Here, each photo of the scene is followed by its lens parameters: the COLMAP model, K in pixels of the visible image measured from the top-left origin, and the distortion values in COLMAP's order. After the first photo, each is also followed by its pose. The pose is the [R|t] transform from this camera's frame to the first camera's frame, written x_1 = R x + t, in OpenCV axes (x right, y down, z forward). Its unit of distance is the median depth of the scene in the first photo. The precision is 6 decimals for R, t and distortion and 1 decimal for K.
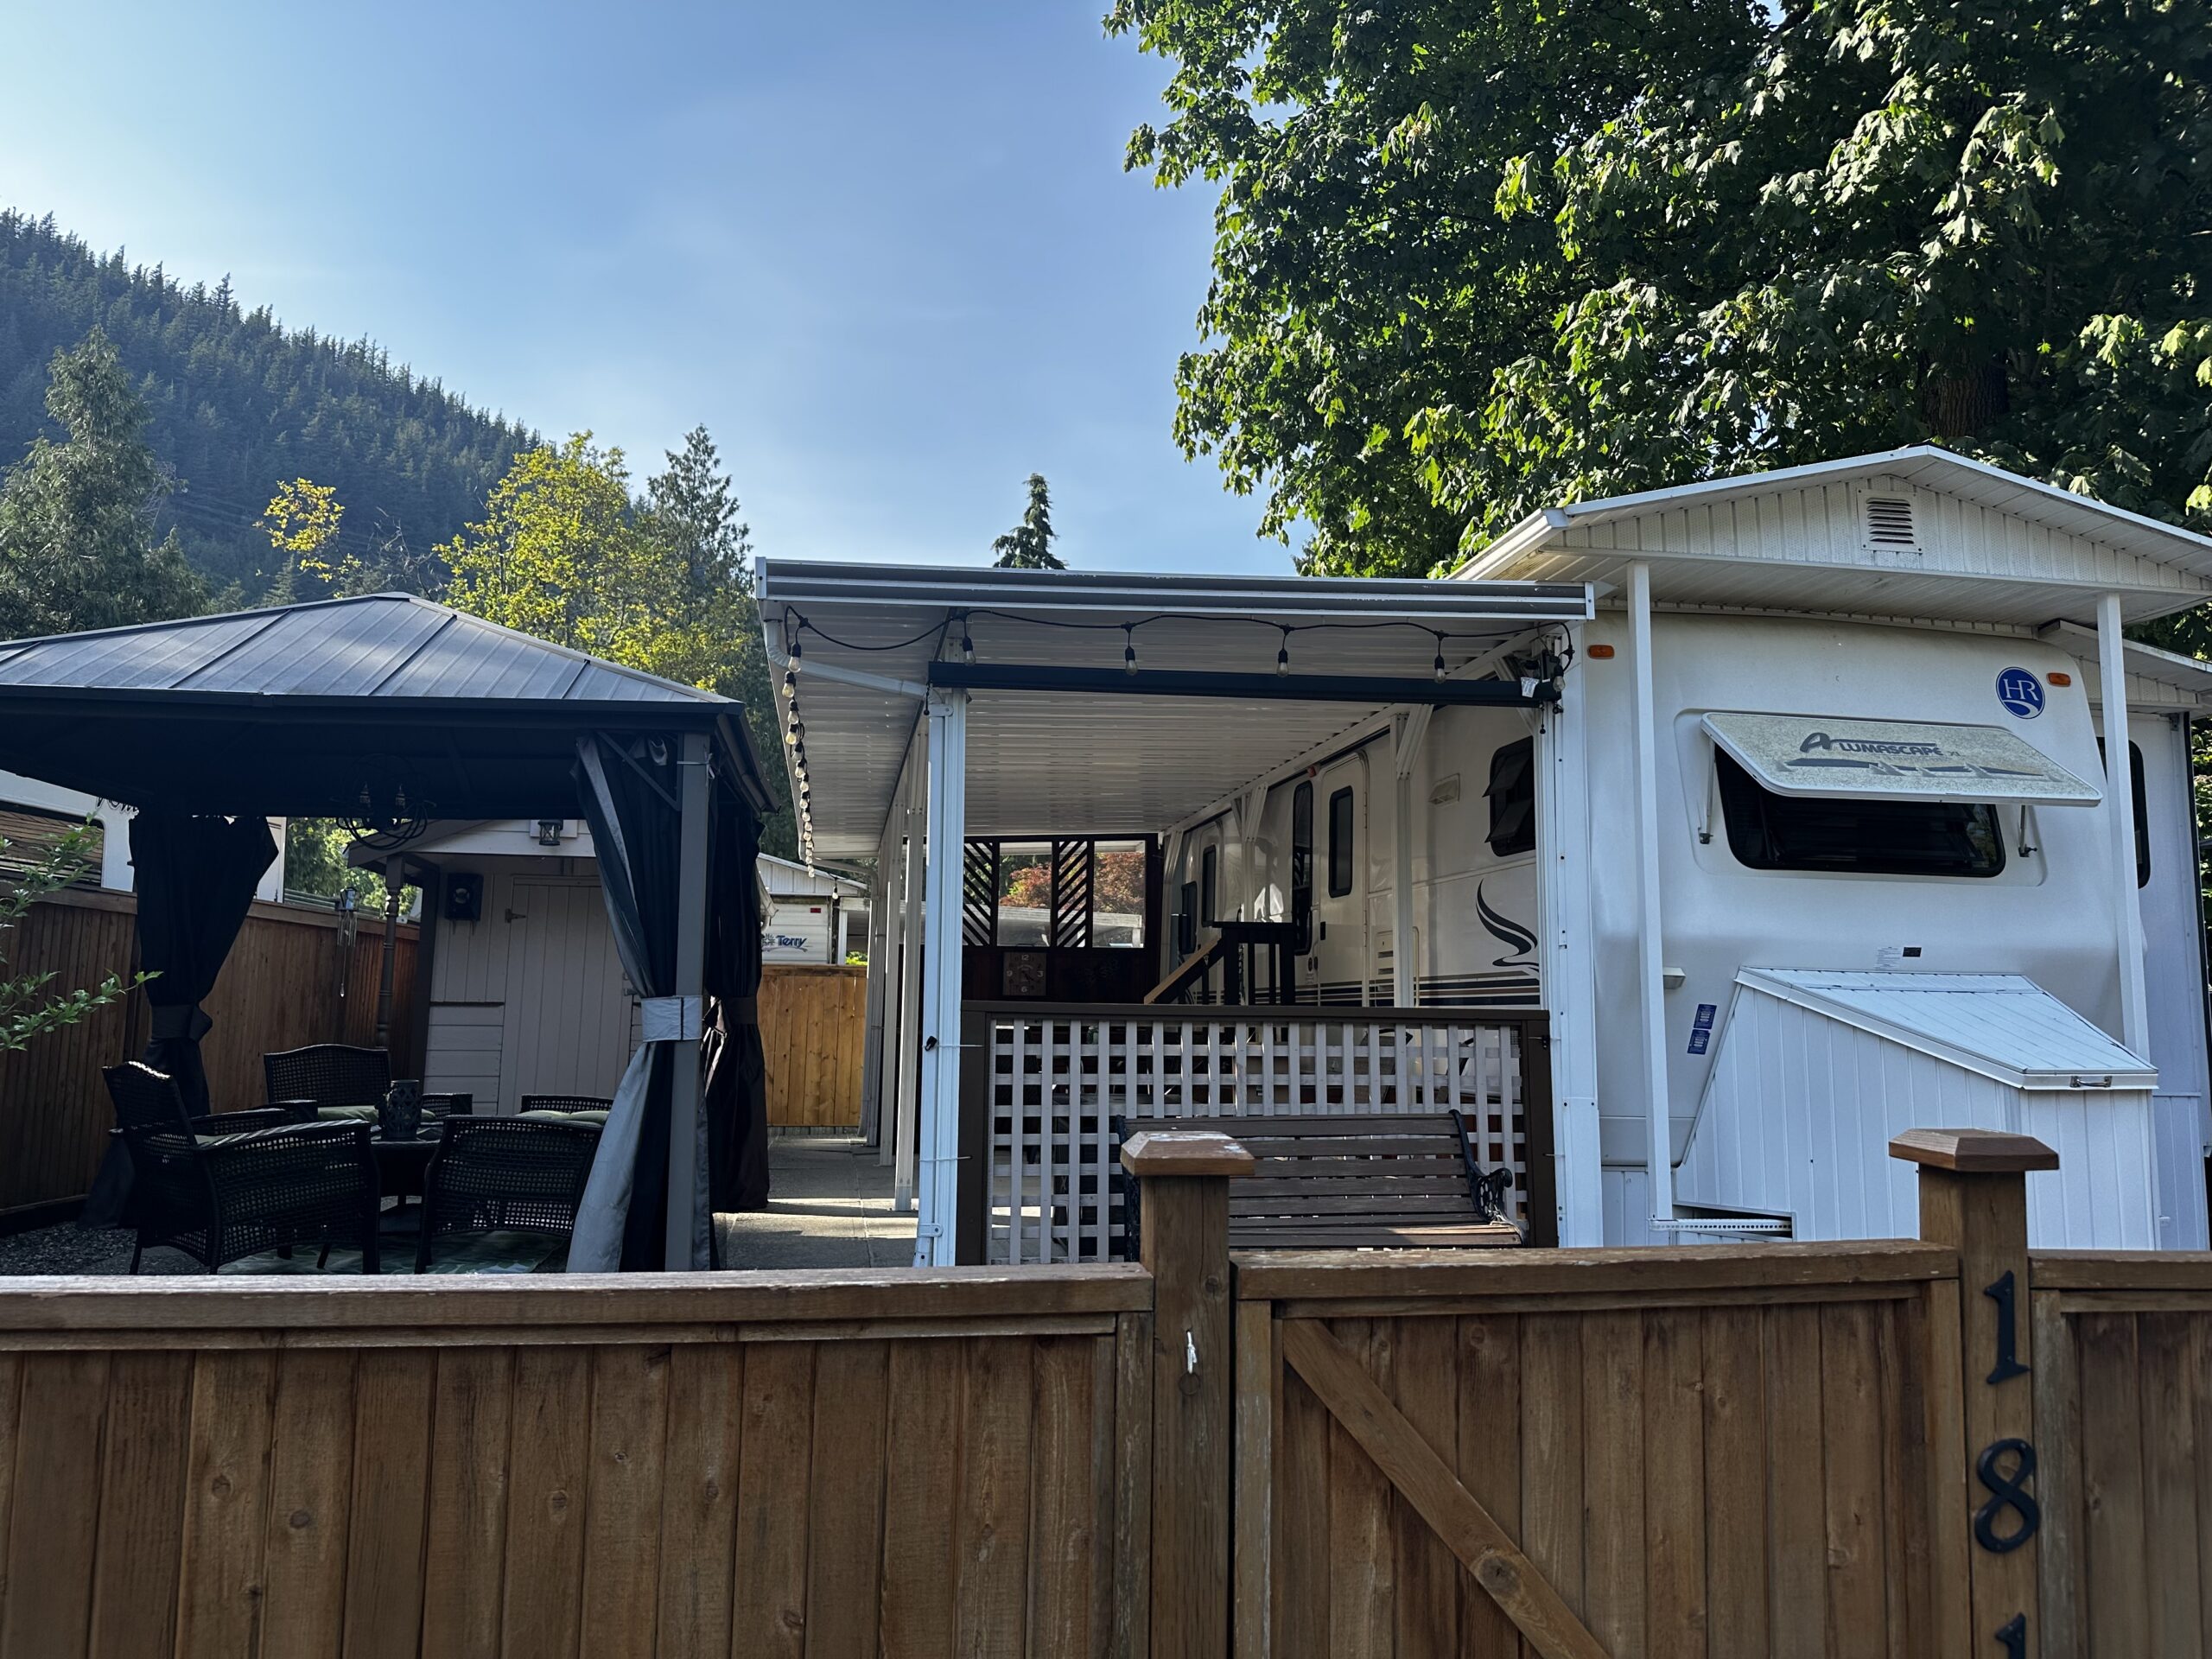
lens RADIAL K [[1511.7, 0, 1106.0], [0, 1511.7, 829.5], [0, 0, 1]] dist [0.003959, 0.000270]
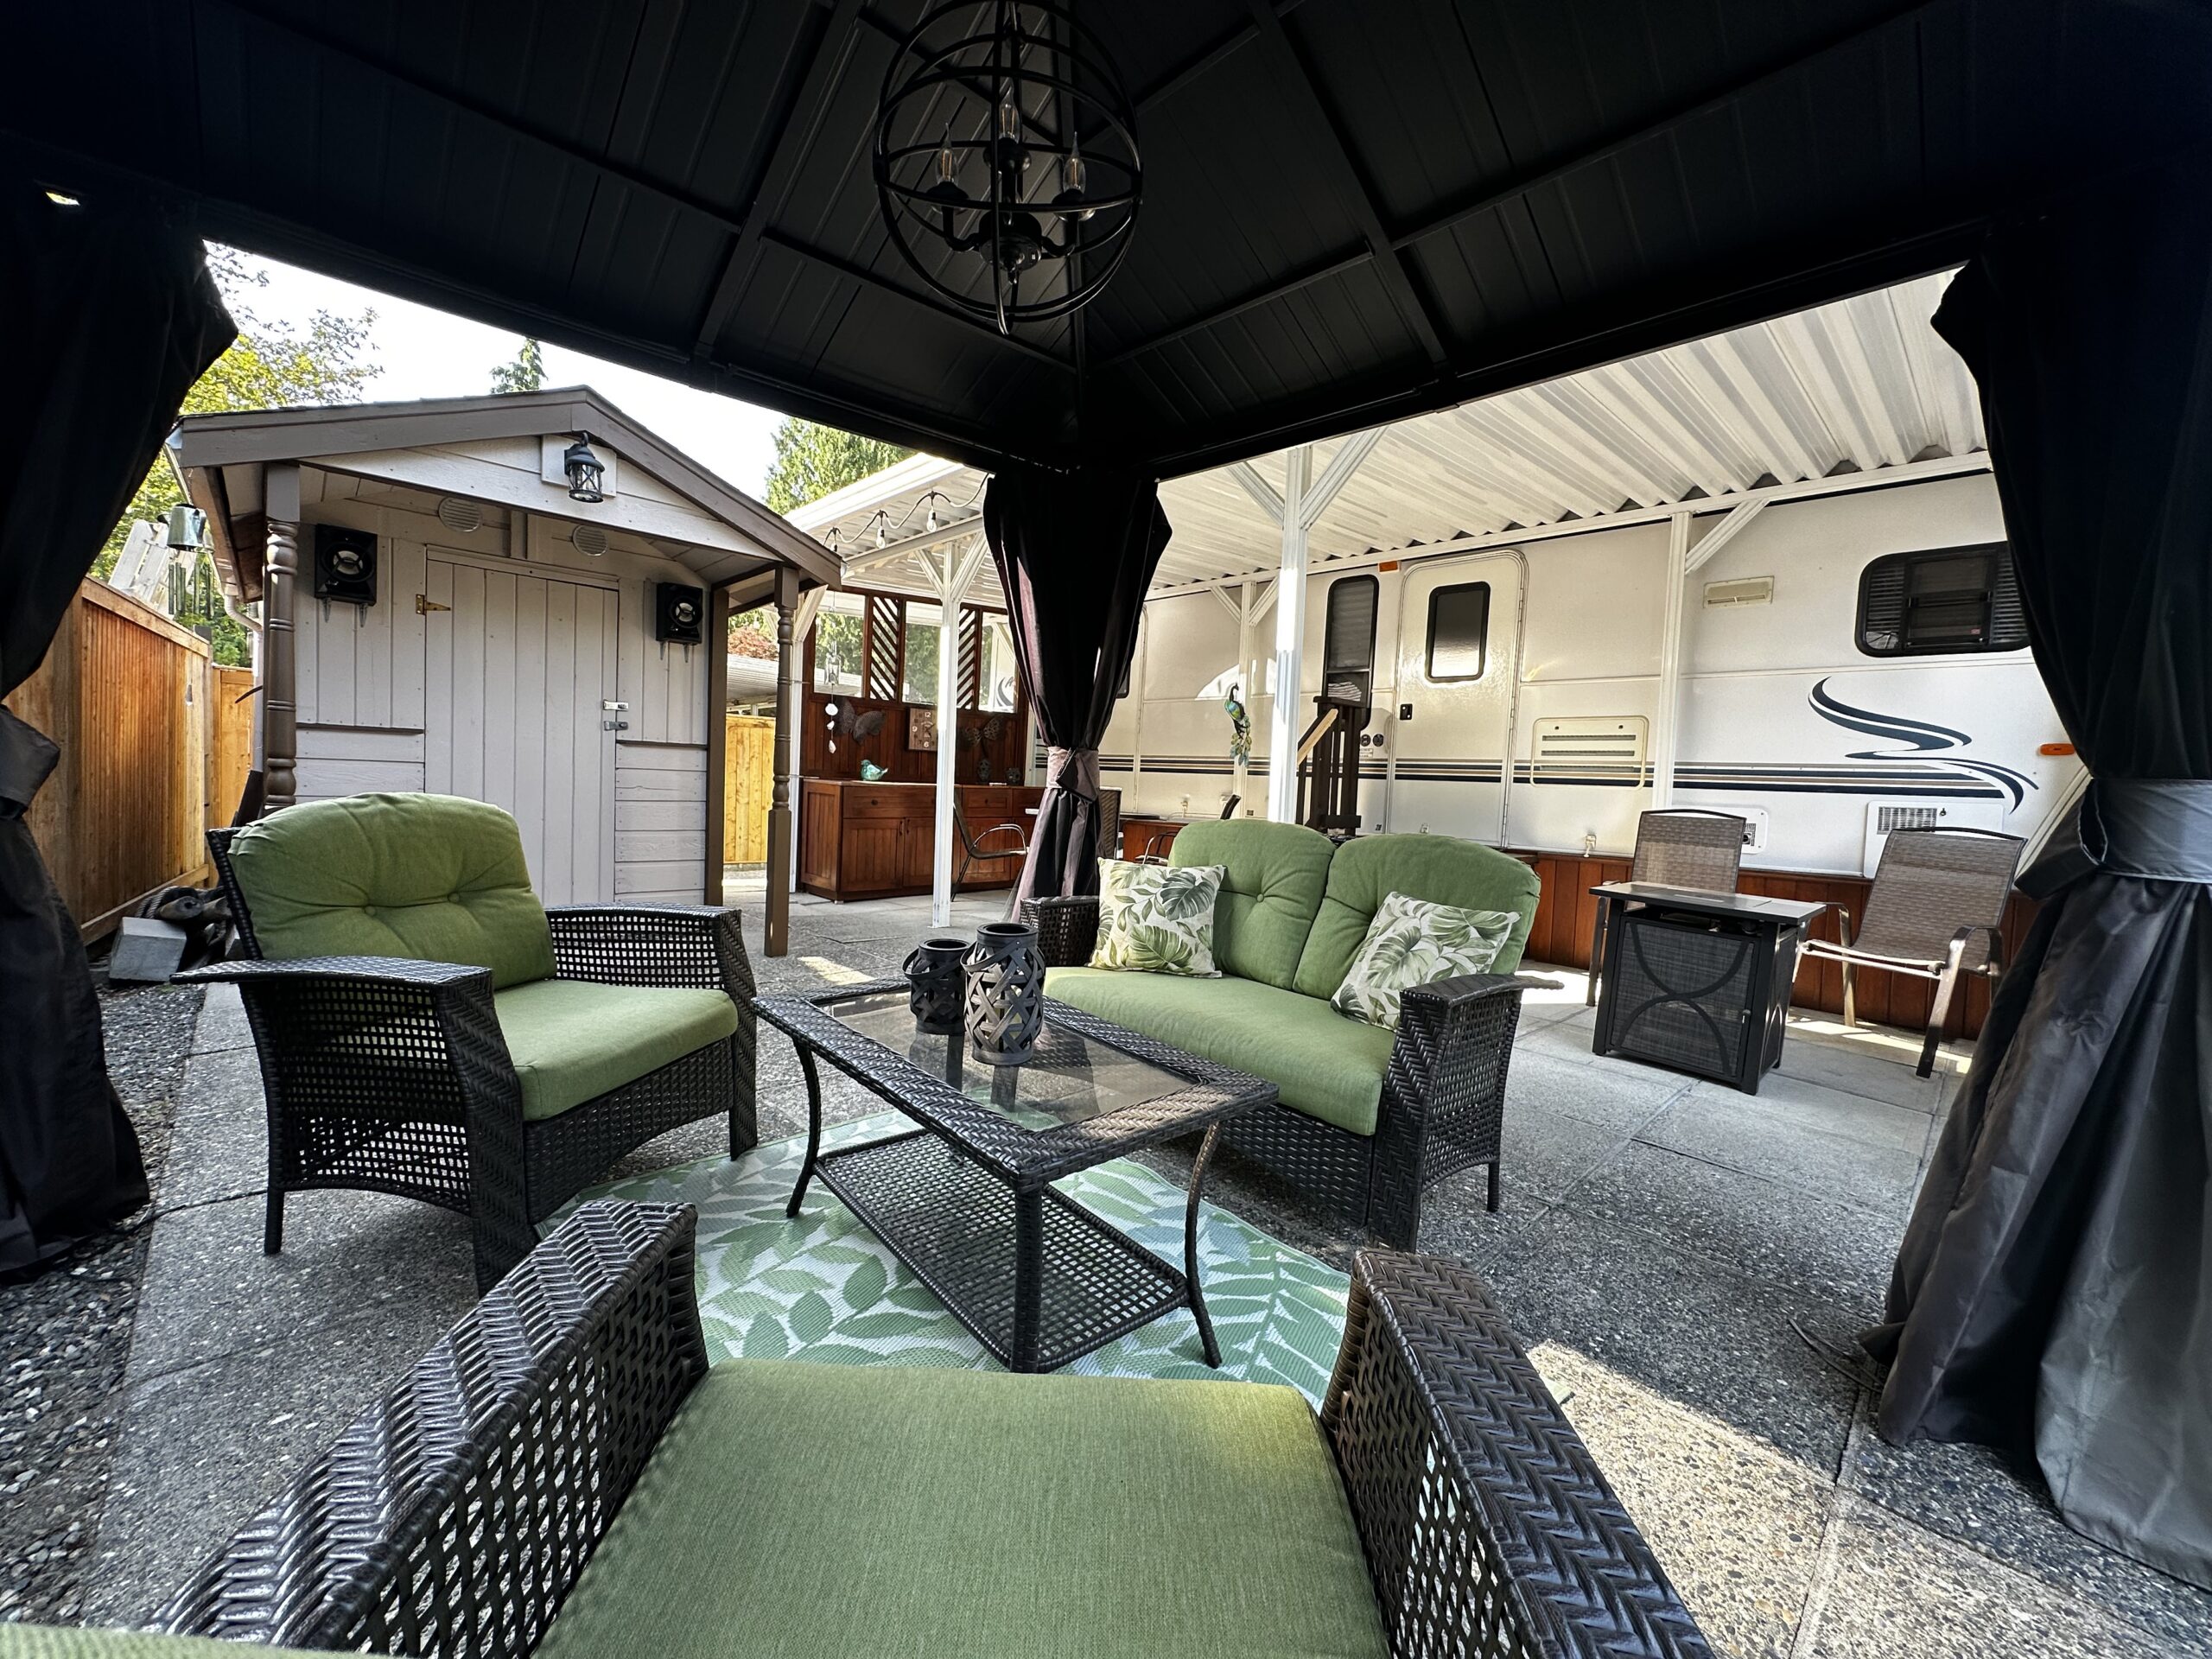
lens RADIAL K [[897.0, 0, 1106.0], [0, 897.0, 829.5], [0, 0, 1]] dist [-0.001727, -0.000064]
pose [[0.842406, 0.000434, 0.538842, -0.288571], [-0.103649, 0.981456, 0.161251, 0.048762], [-0.528780, -0.191689, 0.826829, 0.391519]]
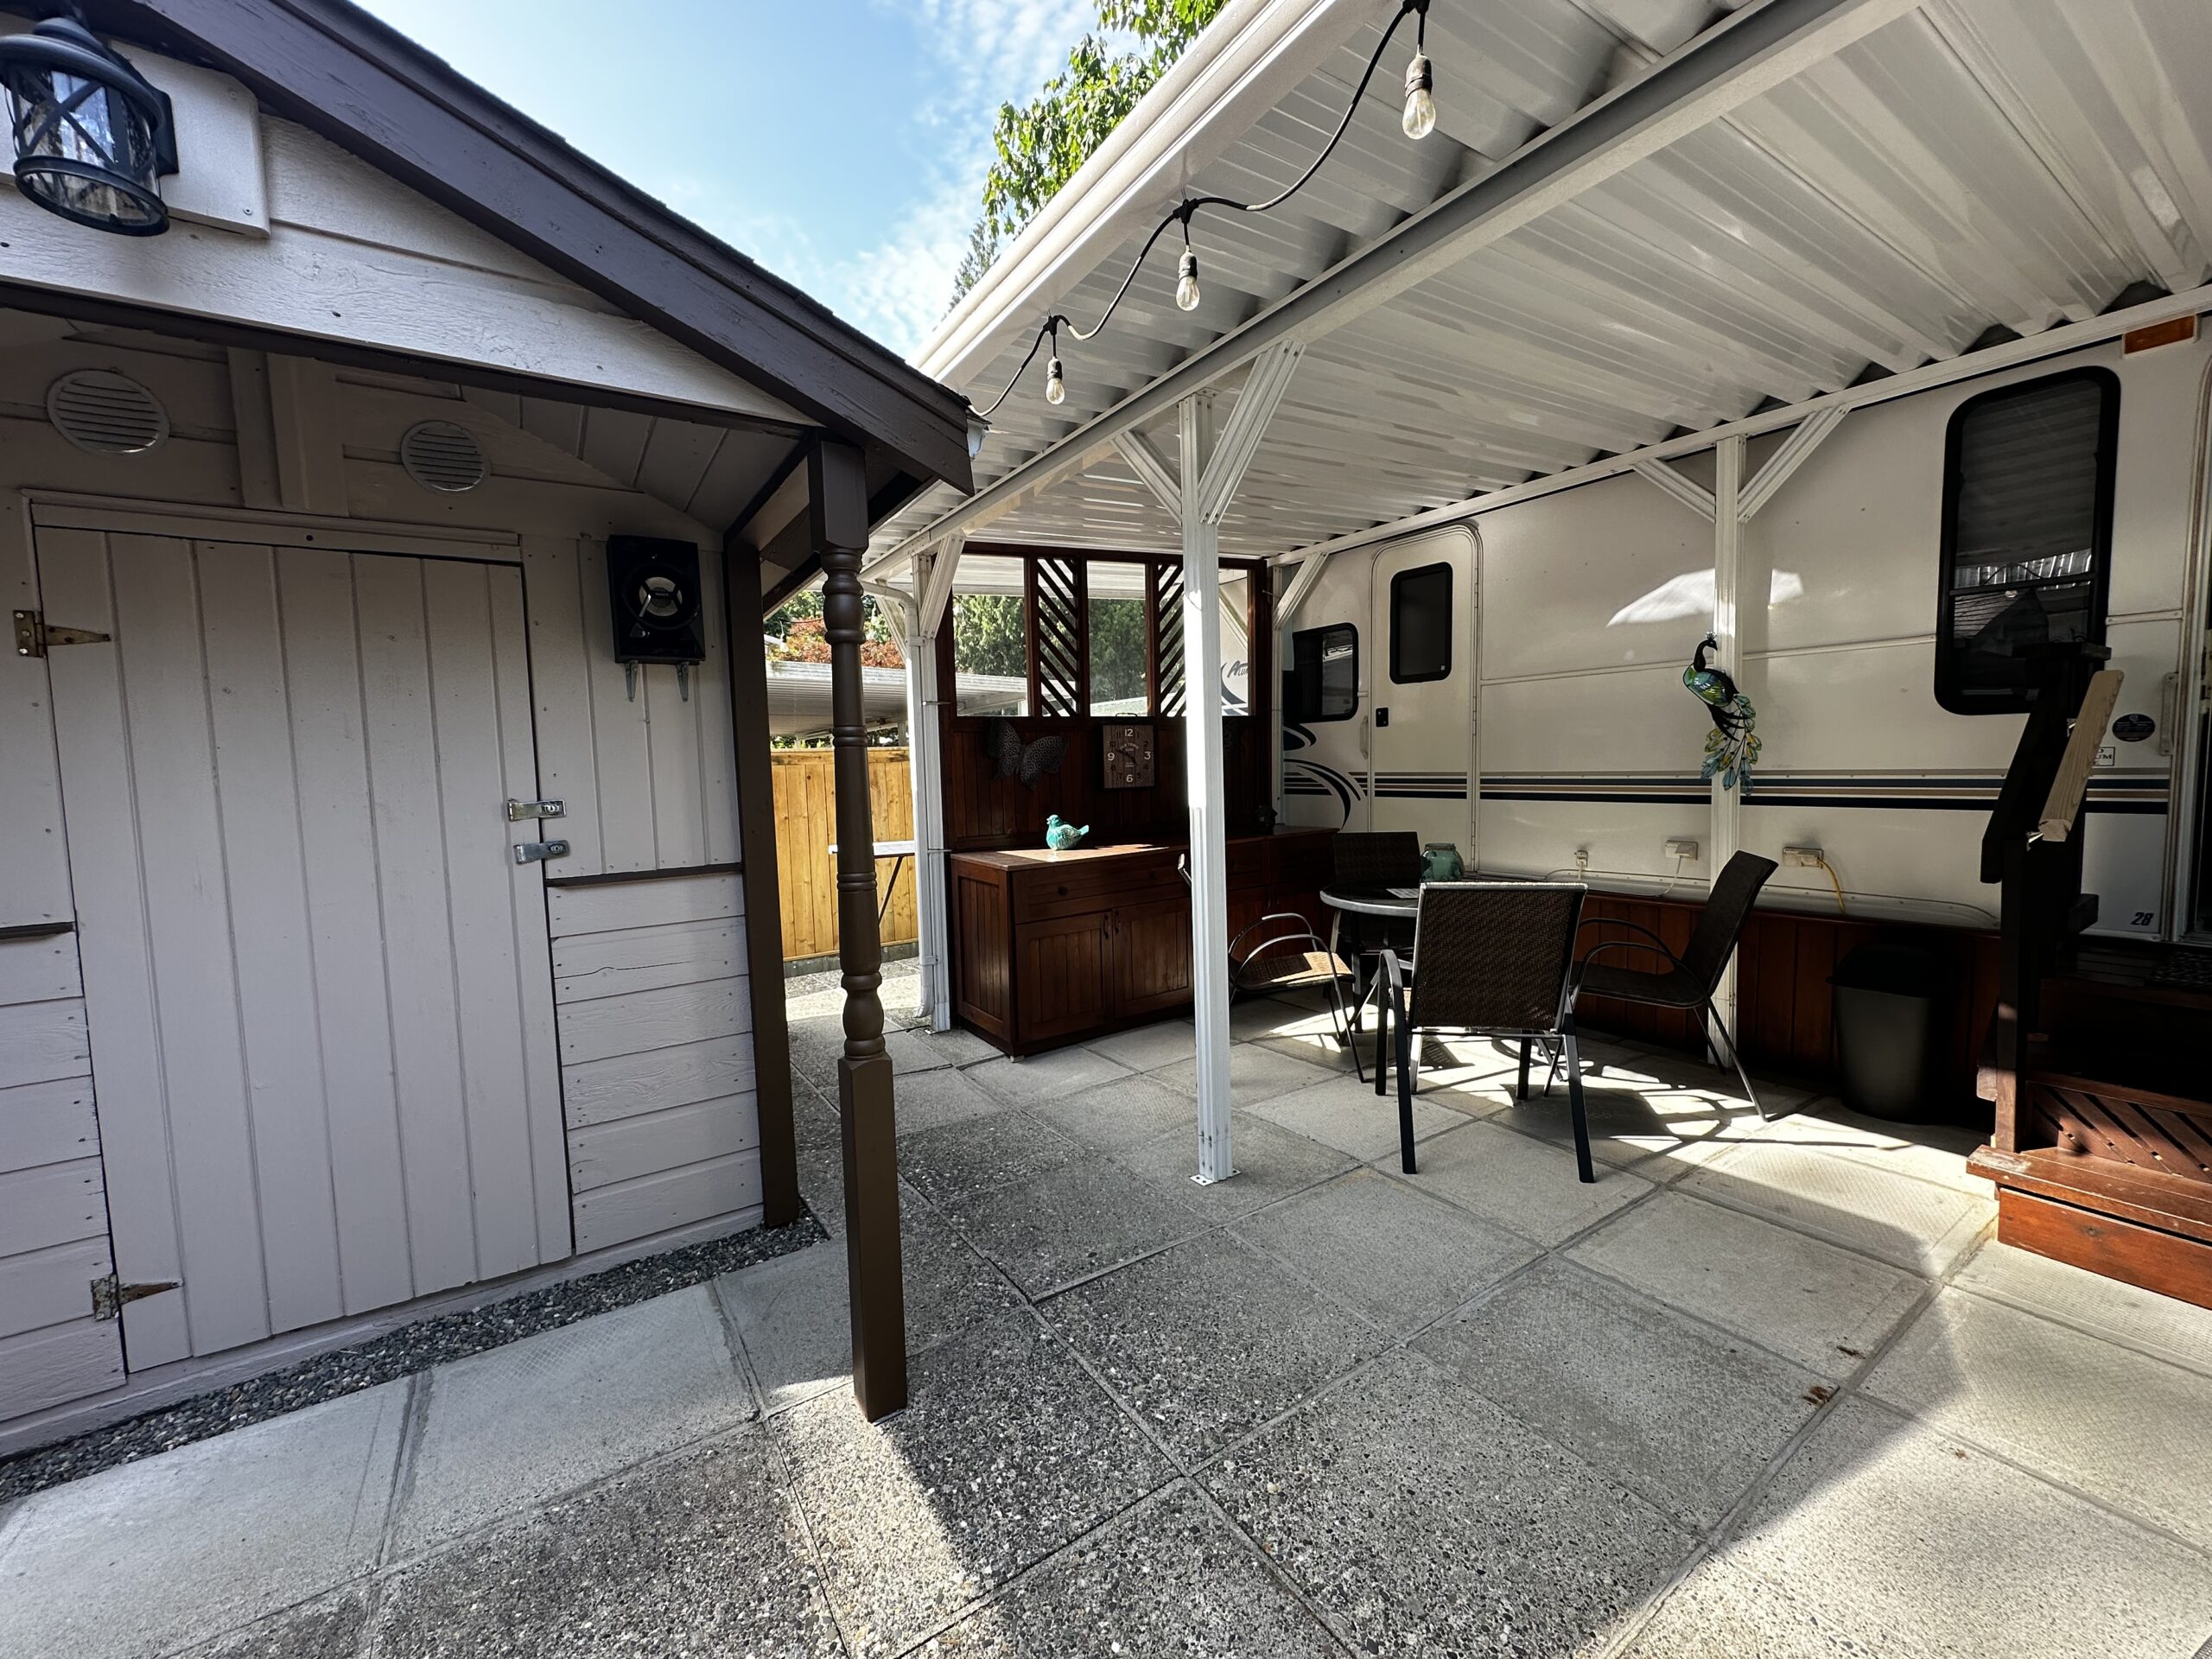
lens RADIAL K [[897.0, 0, 1106.0], [0, 897.0, 829.5], [0, 0, 1]] dist [-0.001727, -0.000064]
pose [[0.924337, -0.066218, 0.375788, -0.220791], [-0.008484, 0.981017, 0.193735, 0.048277], [-0.381483, -0.182264, 0.906229, 0.619735]]
